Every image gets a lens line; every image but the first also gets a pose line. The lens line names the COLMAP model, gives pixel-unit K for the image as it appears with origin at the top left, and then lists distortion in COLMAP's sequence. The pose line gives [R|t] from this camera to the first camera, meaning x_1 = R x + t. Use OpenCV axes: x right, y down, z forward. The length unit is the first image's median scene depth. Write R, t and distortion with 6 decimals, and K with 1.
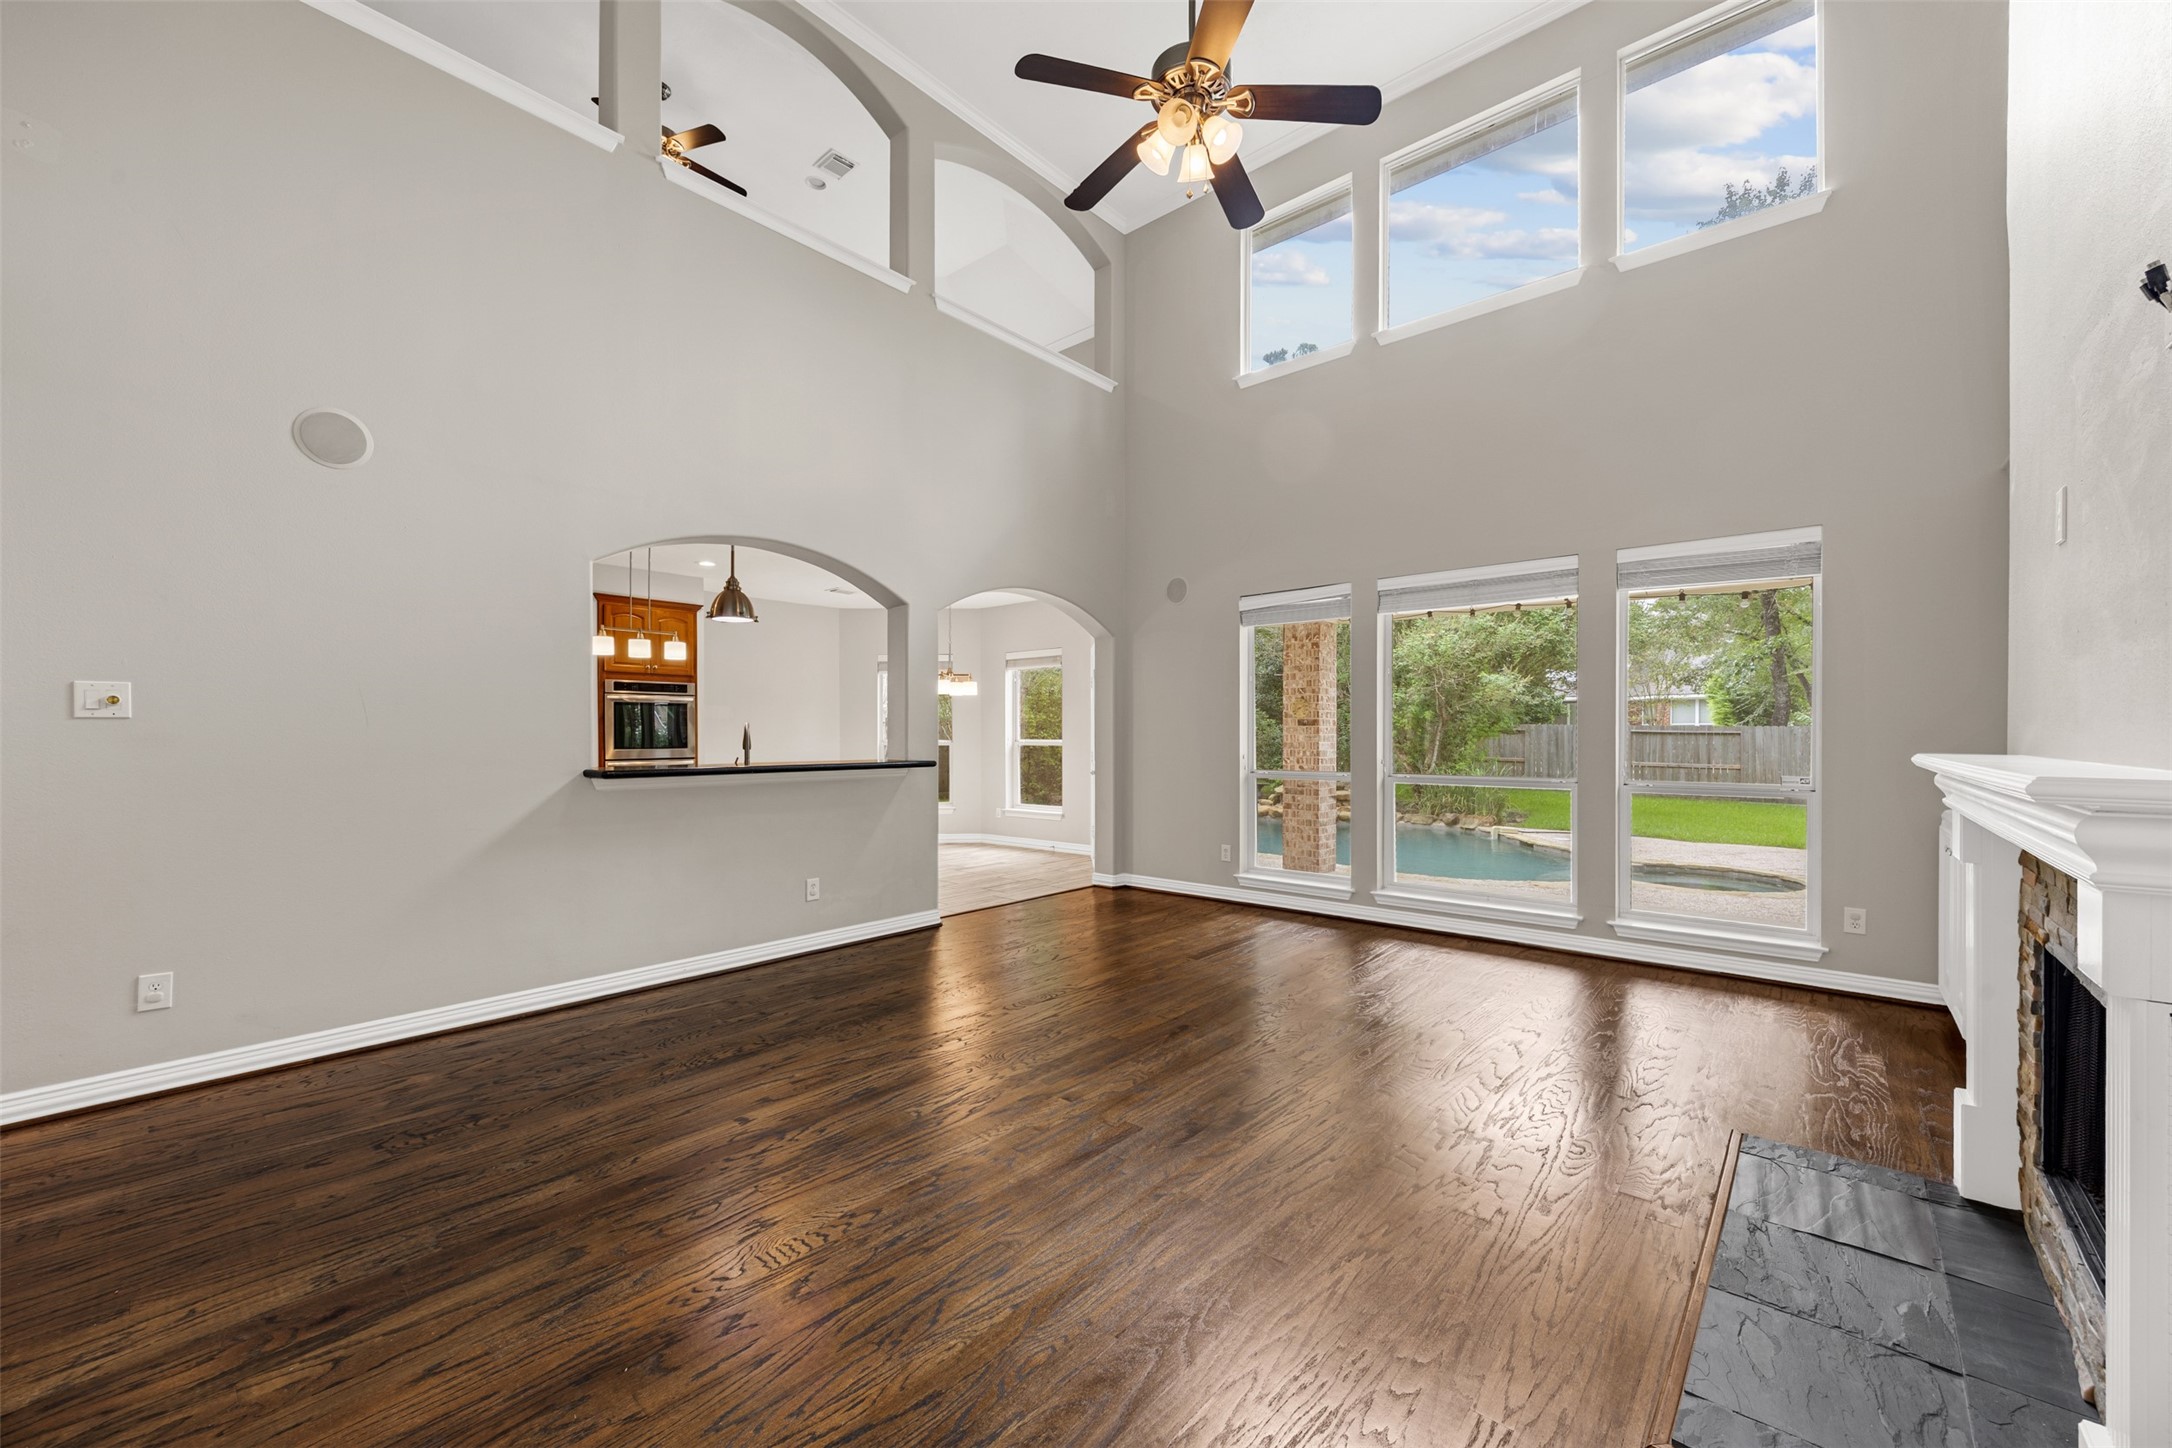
lens RADIAL K [[846.4, 0, 1094.4], [0, 846.4, 739.5], [0, 0, 1]] dist [-0.000378, -0.000944]
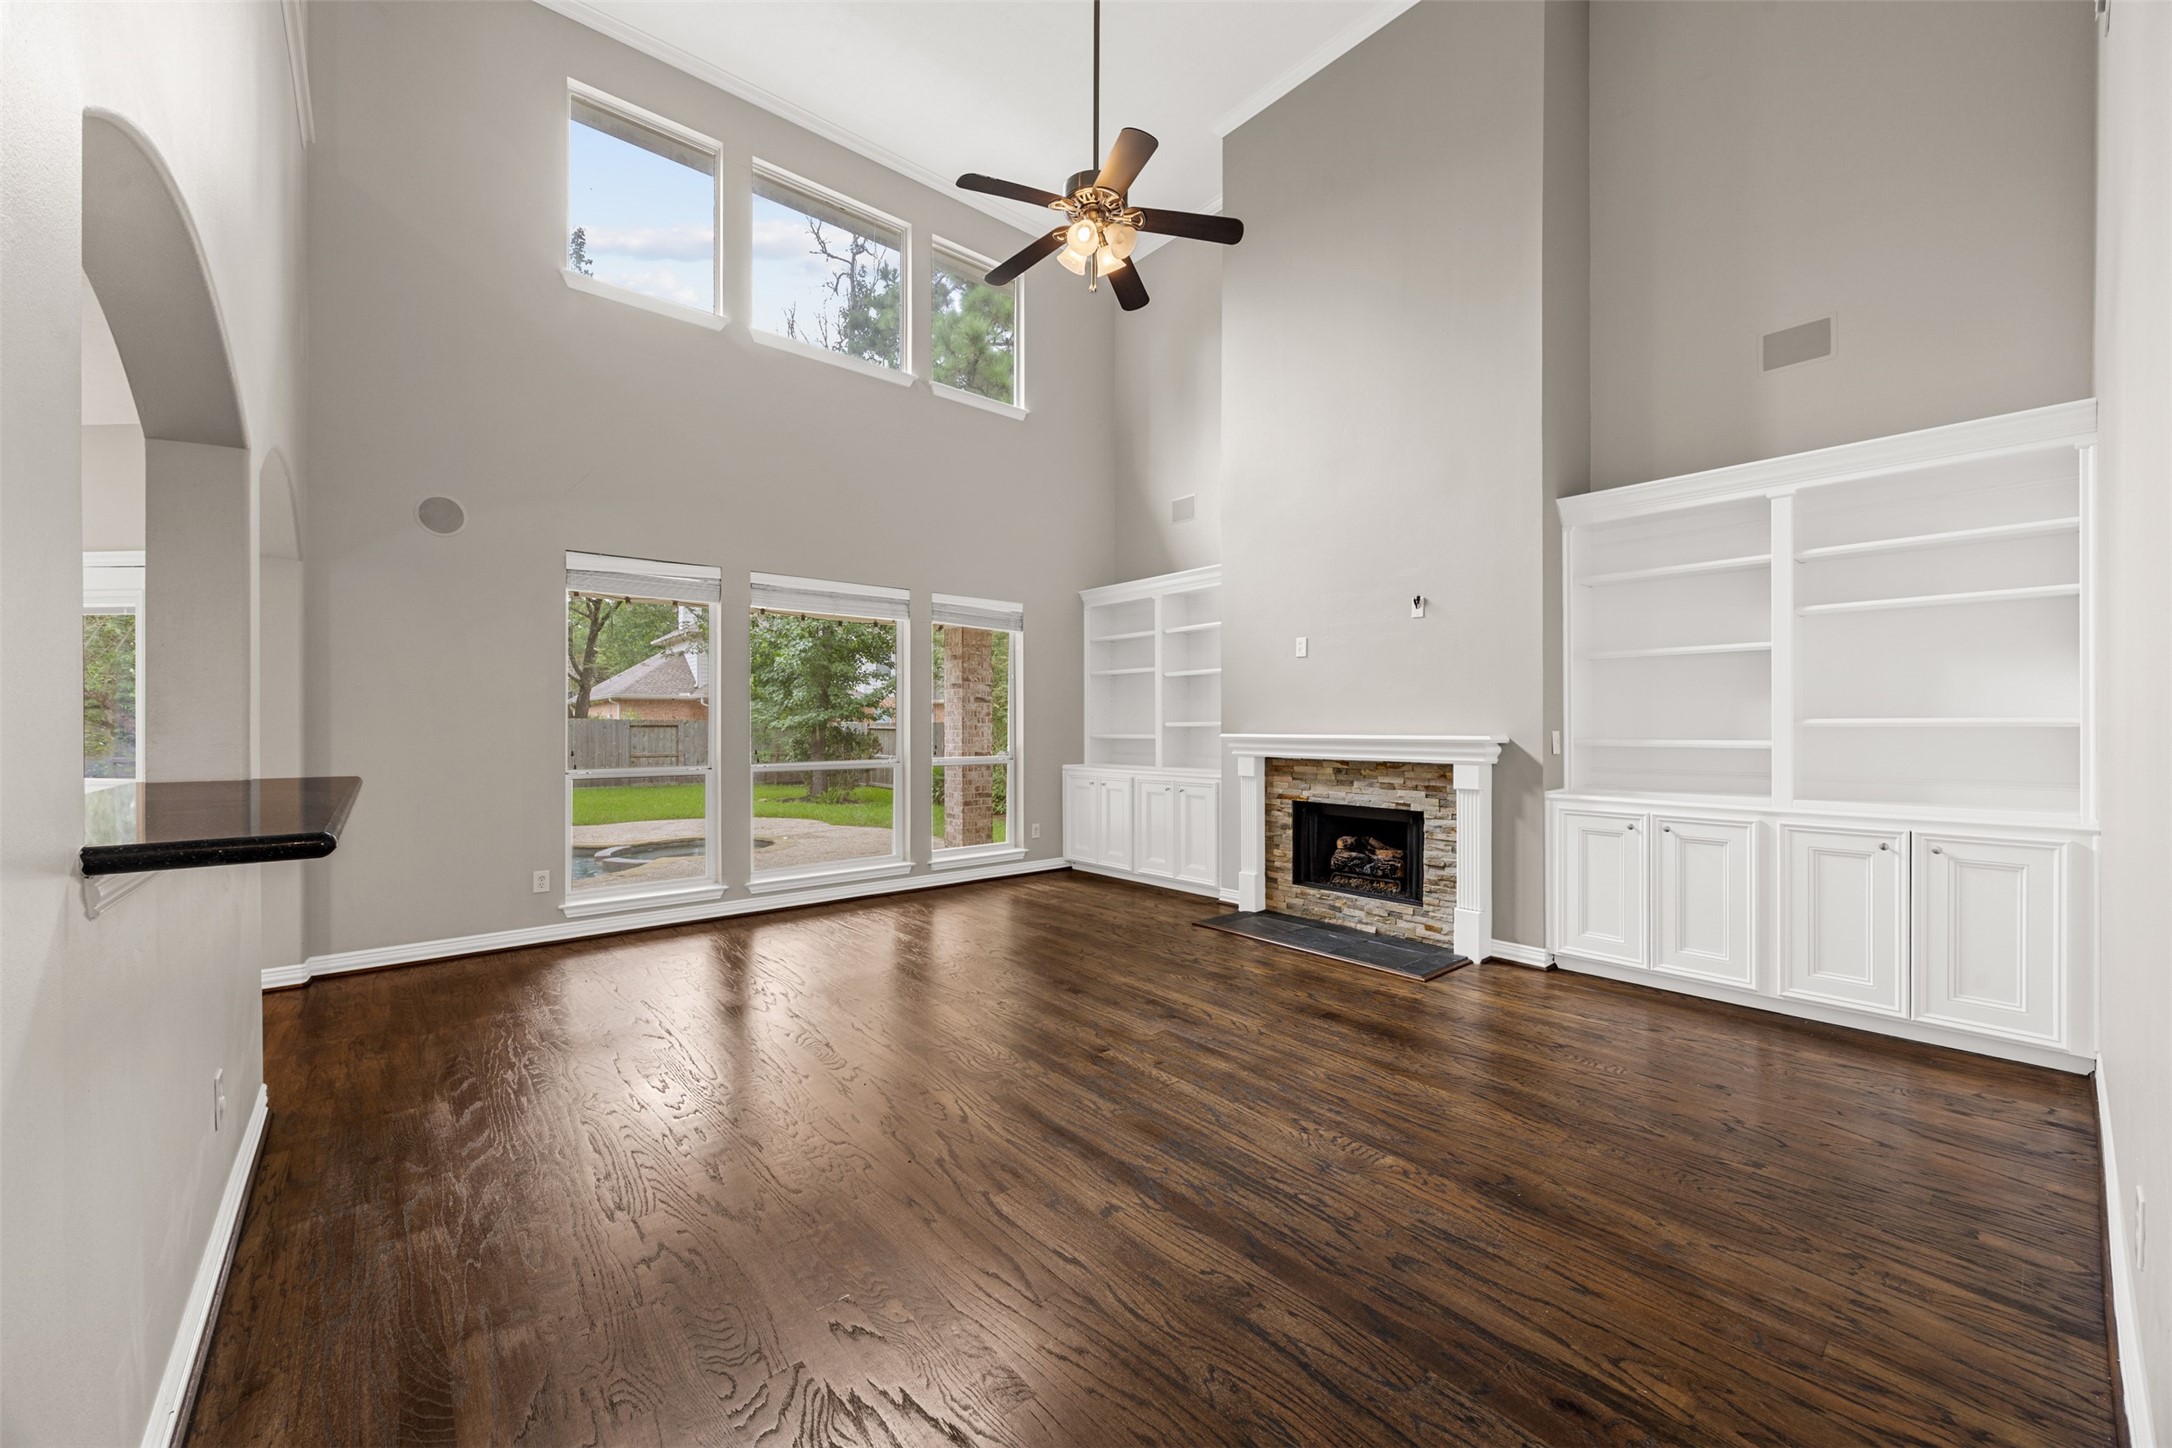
lens RADIAL K [[832.4, 0, 1106.1], [0, 832.4, 723.6], [0, 0, 1]] dist [-0.000343, 0.000250]
pose [[0.134413, -0.000296, 0.990925, -0.882307], [0.005770, 0.999983, -0.000484, -0.006689], [-0.990909, 0.005782, 0.134412, 0.660947]]
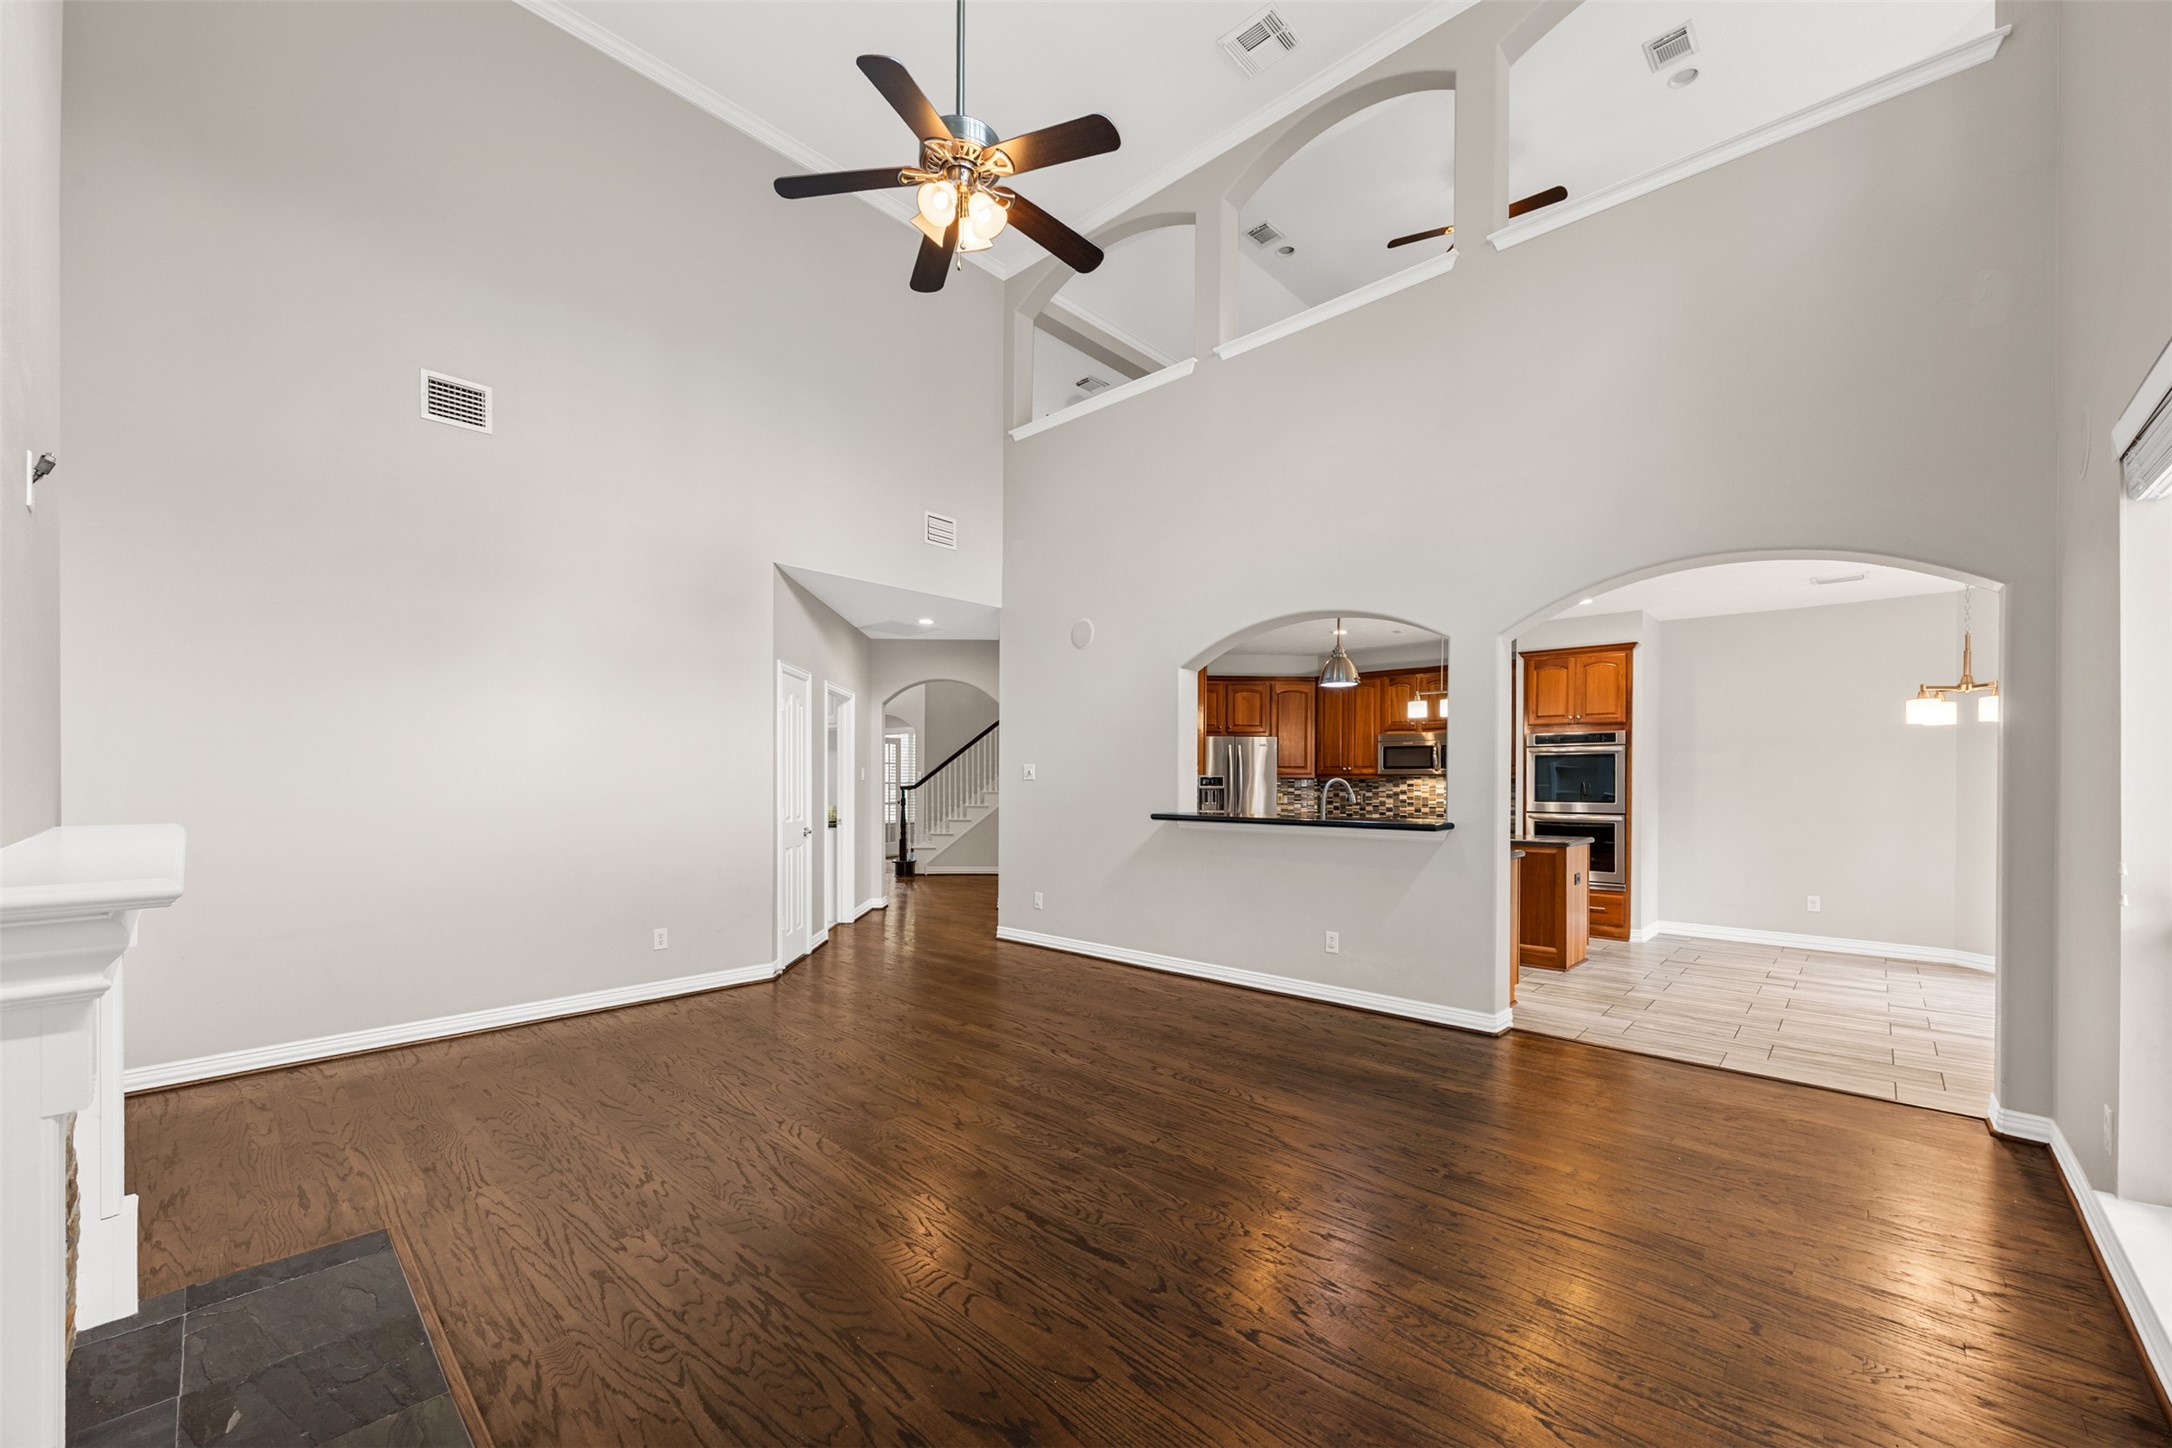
lens RADIAL K [[839.2, 0, 1088.4], [0, 839.2, 781.8], [0, 0, 1]] dist [-0.010307, -0.000095]
pose [[-0.039078, 0.004000, -0.999228, 0.888028], [-0.006824, 0.999968, 0.004270, -0.024640], [0.999213, 0.006986, -0.039049, 0.958247]]
